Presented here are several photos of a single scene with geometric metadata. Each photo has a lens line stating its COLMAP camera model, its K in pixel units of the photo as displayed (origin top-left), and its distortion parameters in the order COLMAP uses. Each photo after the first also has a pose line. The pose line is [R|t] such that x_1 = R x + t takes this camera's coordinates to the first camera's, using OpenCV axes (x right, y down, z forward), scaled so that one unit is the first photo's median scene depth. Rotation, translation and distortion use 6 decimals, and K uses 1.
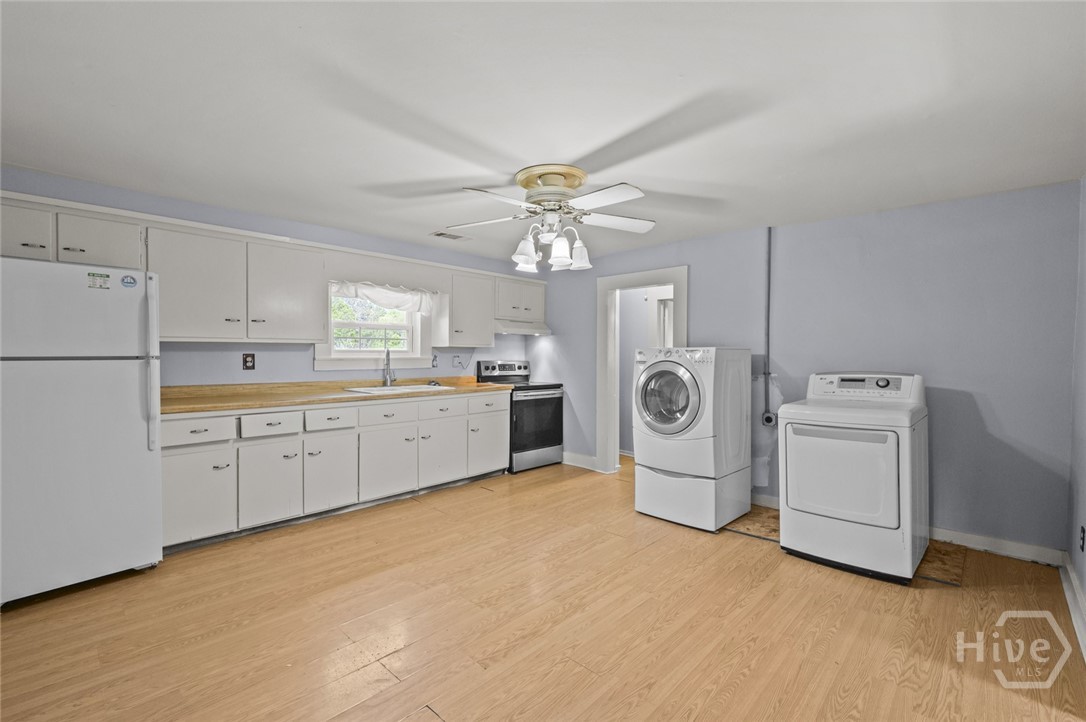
lens RADIAL K [[475.3, 0, 541.2], [0, 475.3, 356.8], [0, 0, 1]] dist [0.000771, 0.000081]
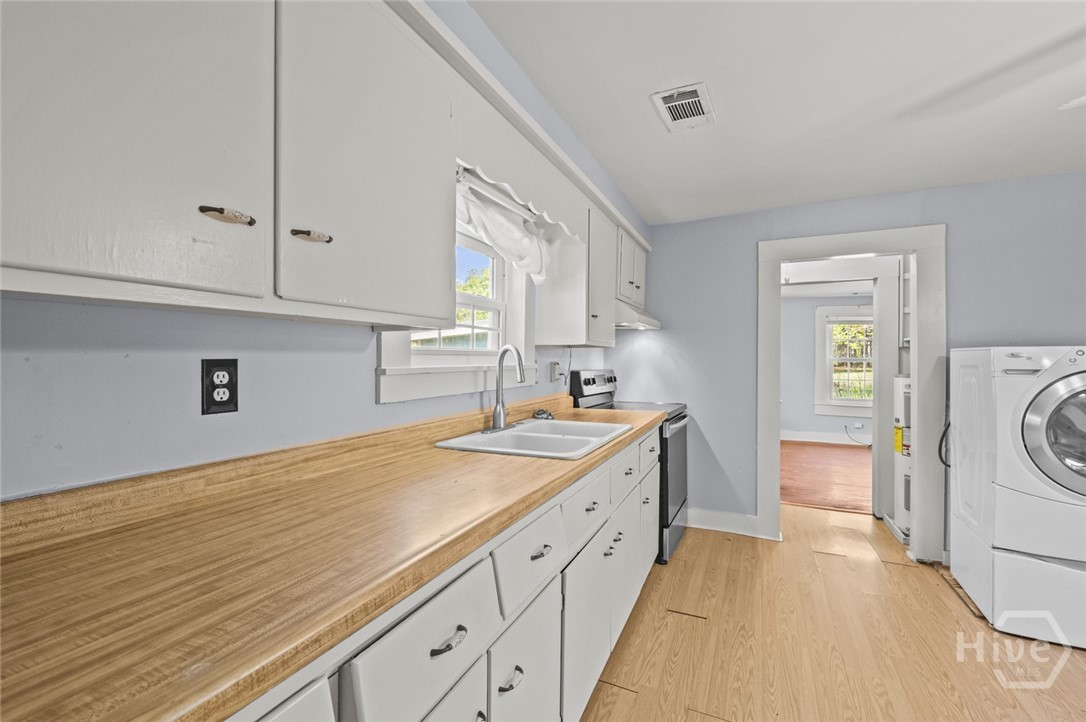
lens RADIAL K [[475.3, 0, 541.2], [0, 475.3, 356.8], [0, 0, 1]] dist [0.000771, 0.000081]
pose [[0.953429, 0.001032, 0.301616, -0.449339], [0.001546, 0.999964, -0.008307, -0.004605], [-0.301614, 0.008387, 0.953393, 0.574307]]
